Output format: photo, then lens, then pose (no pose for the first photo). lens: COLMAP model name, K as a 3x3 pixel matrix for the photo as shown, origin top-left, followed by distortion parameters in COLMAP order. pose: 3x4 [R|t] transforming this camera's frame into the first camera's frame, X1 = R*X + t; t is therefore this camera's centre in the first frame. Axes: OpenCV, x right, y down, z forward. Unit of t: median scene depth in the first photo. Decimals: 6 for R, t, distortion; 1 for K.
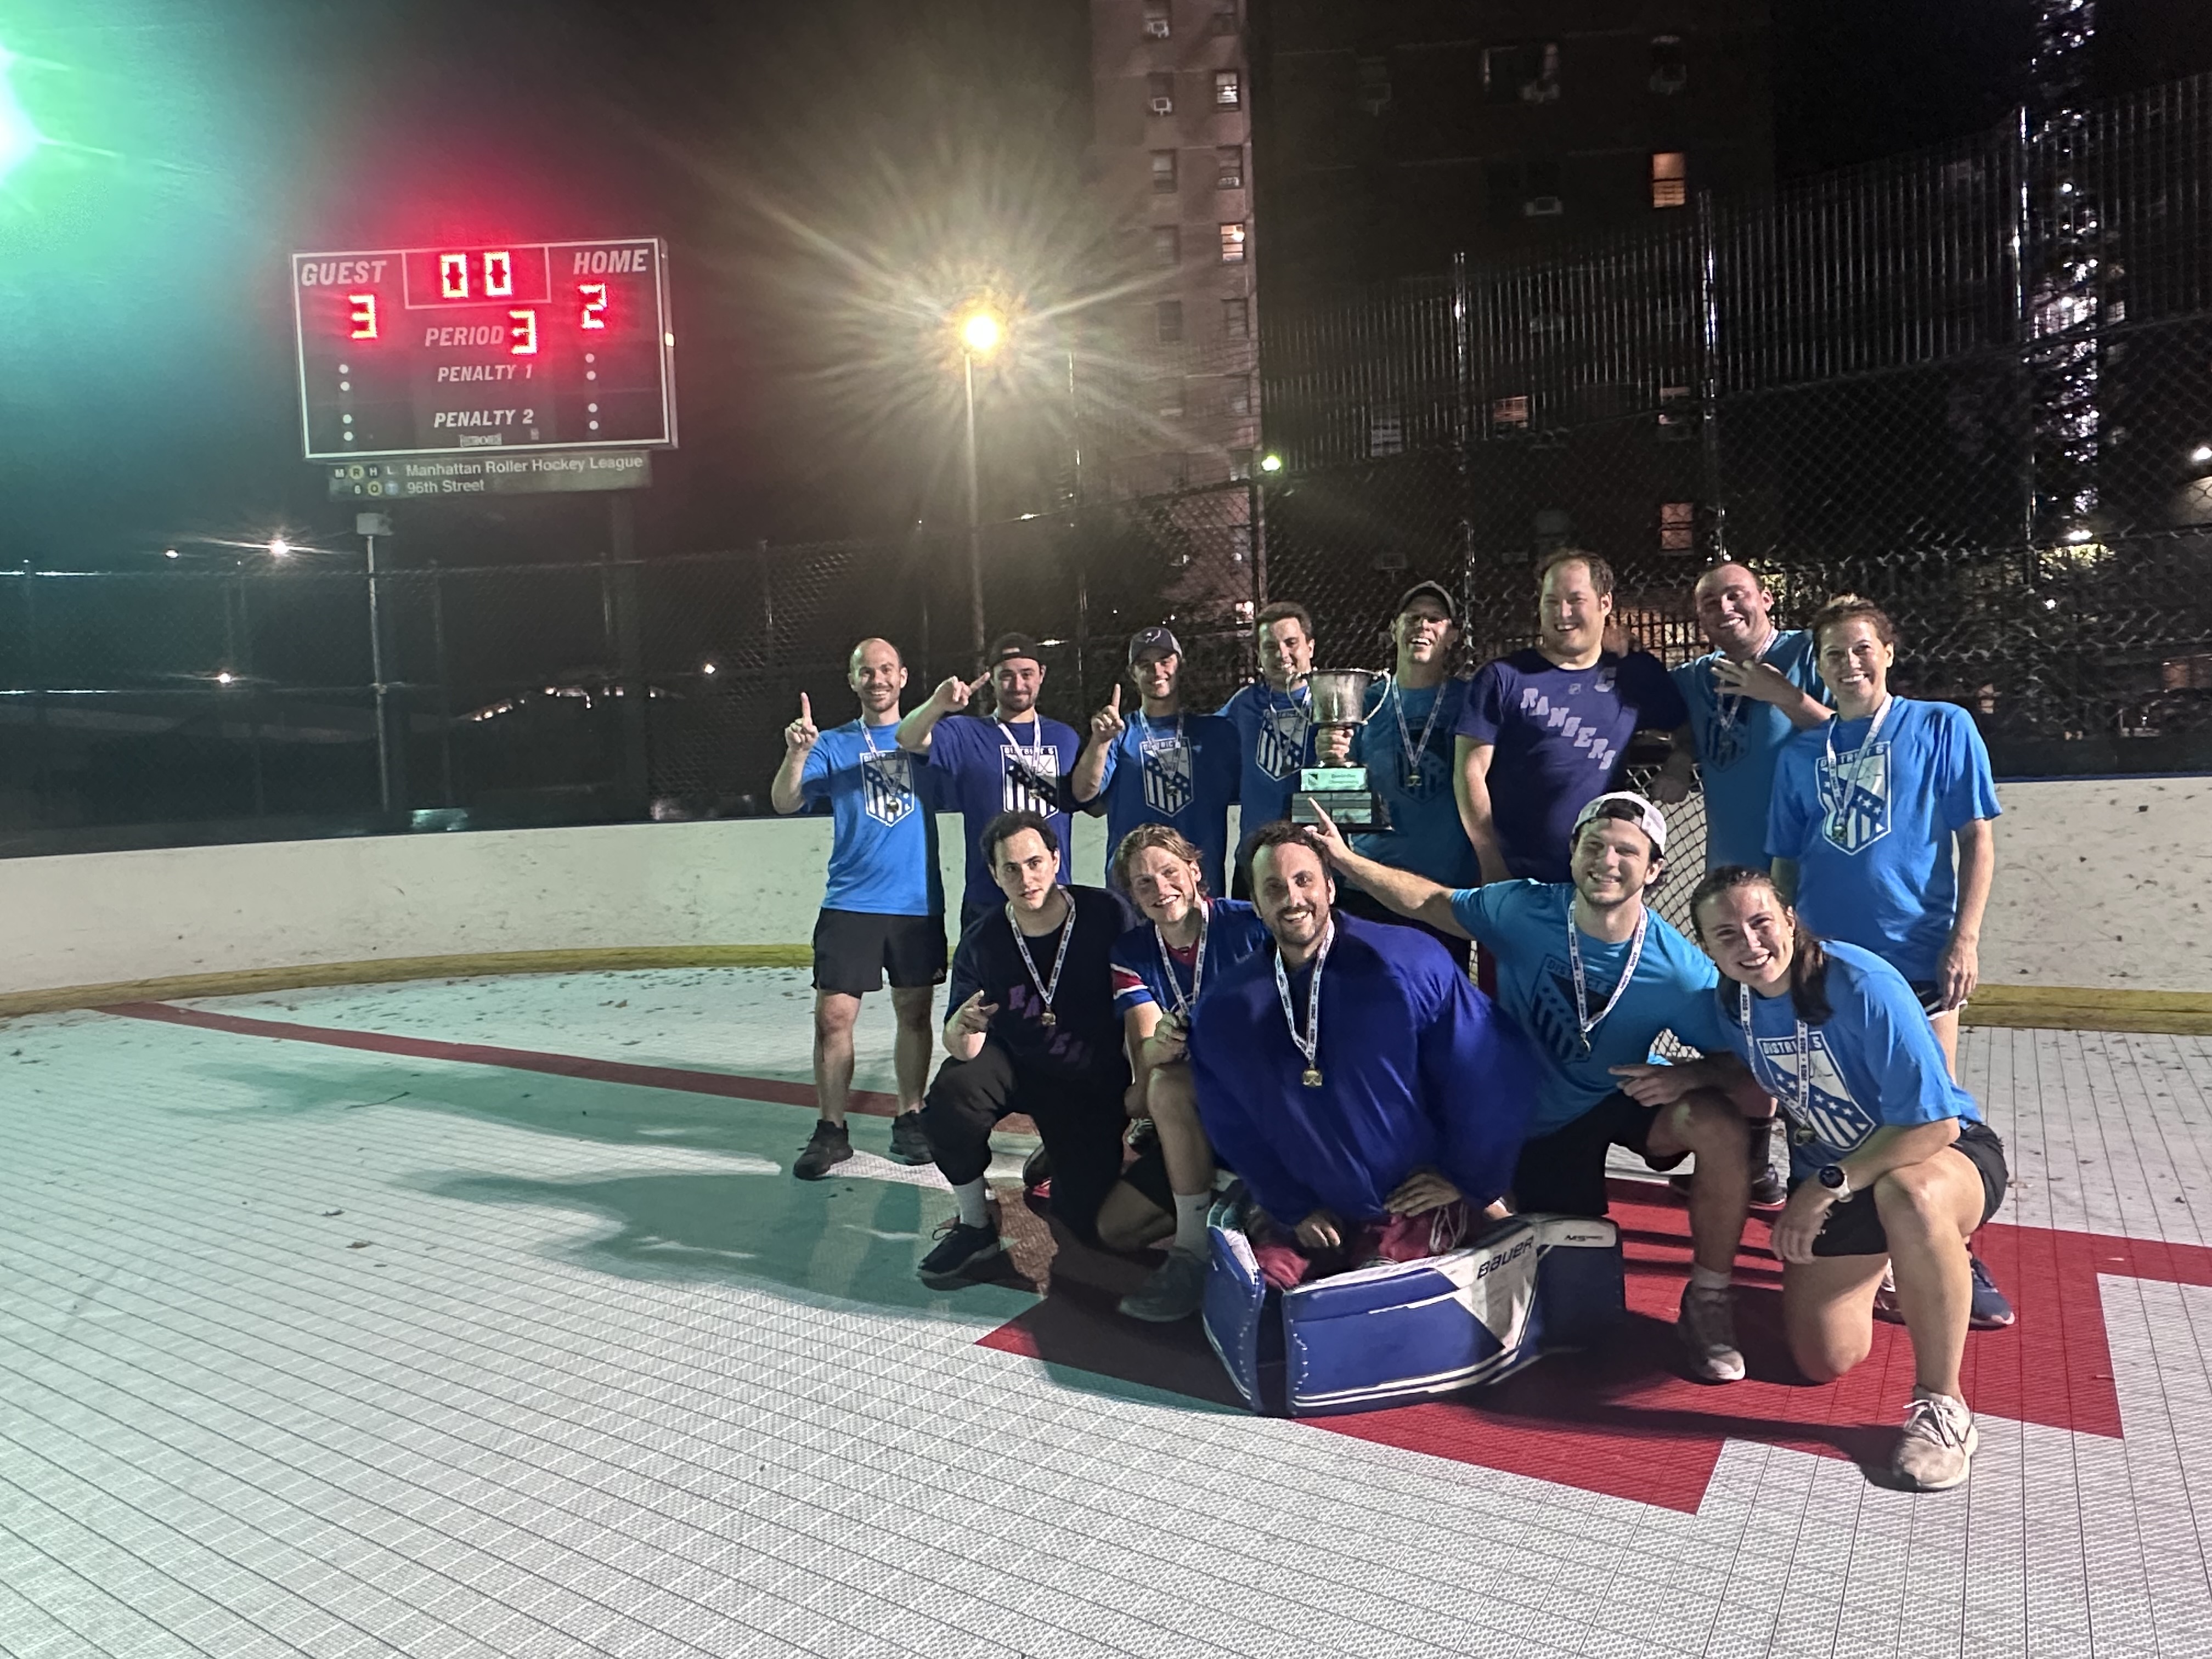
lens RADIAL K [[1401.9, 0, 1098.3], [0, 1401.9, 832.0], [0, 0, 1]] dist [0.000959, 0.002349]
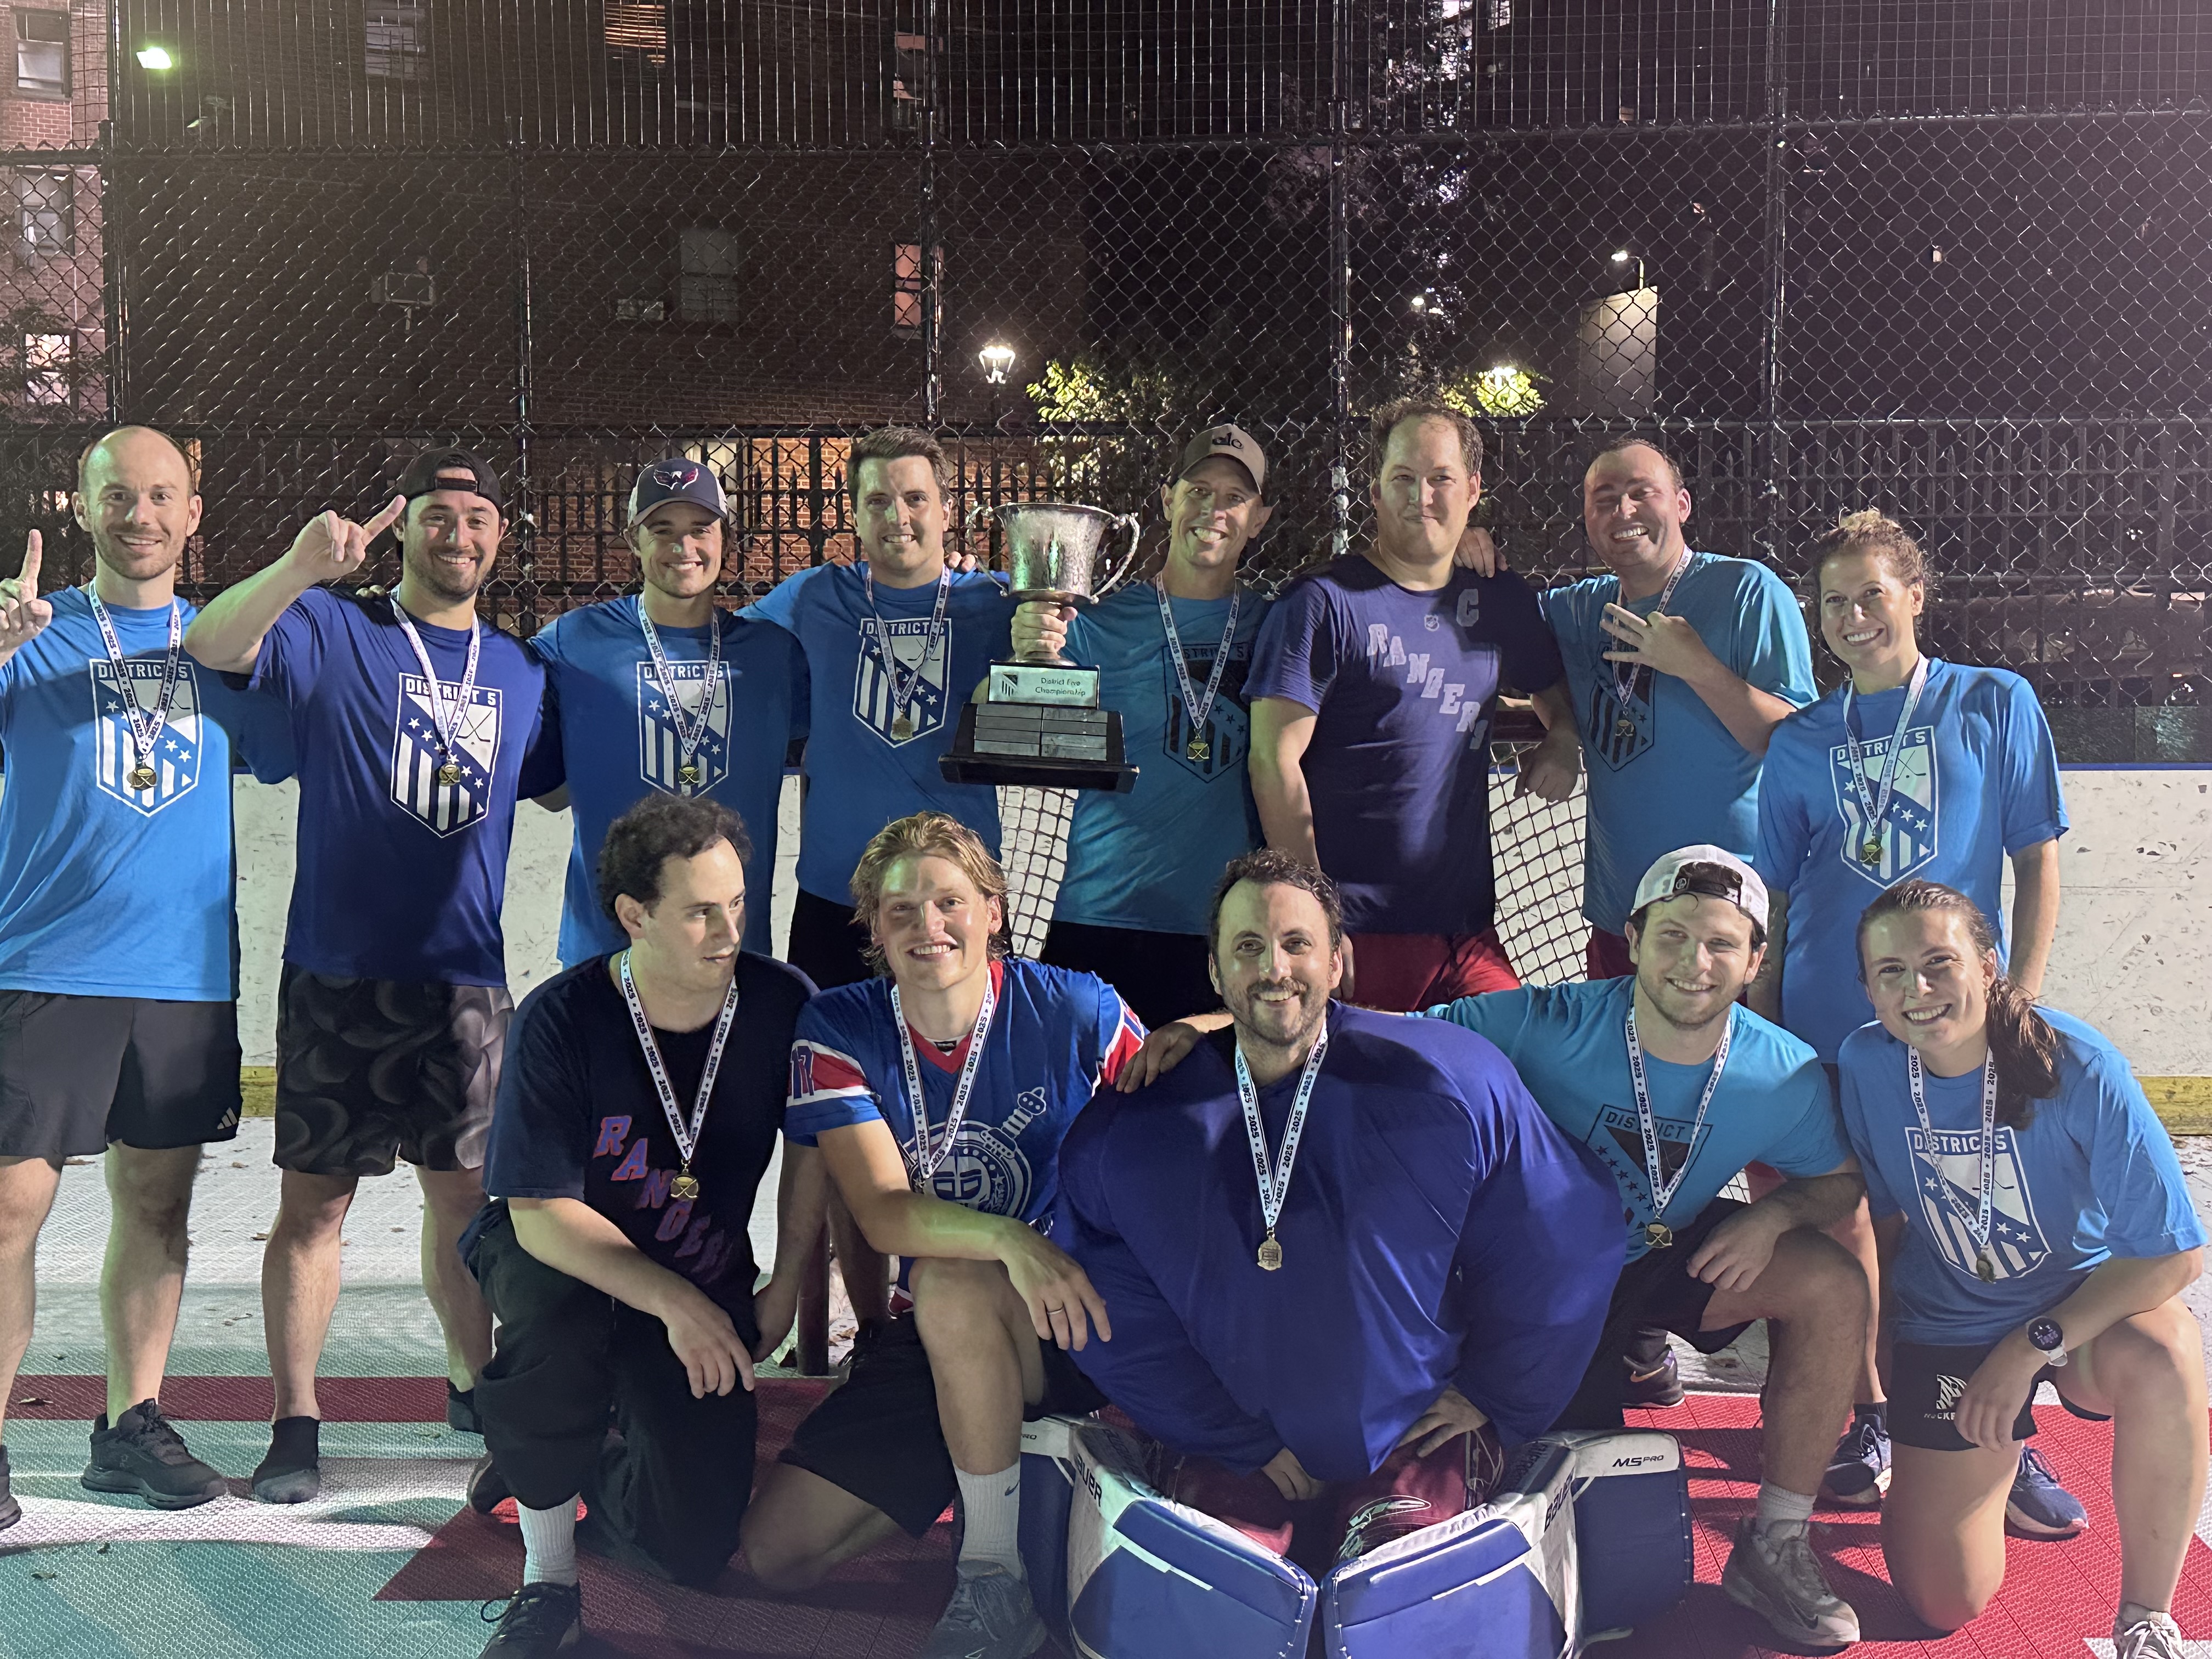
lens RADIAL K [[2713.7, 0, 1113.0], [0, 2713.7, 852.7], [0, 0, 1]] dist [0.178274, -0.356919]
pose [[0.873957, 0.008982, 0.485920, -0.384450], [-0.014860, 0.999856, 0.008245, -0.004948], [-0.485776, -0.014427, 0.873964, -0.009077]]
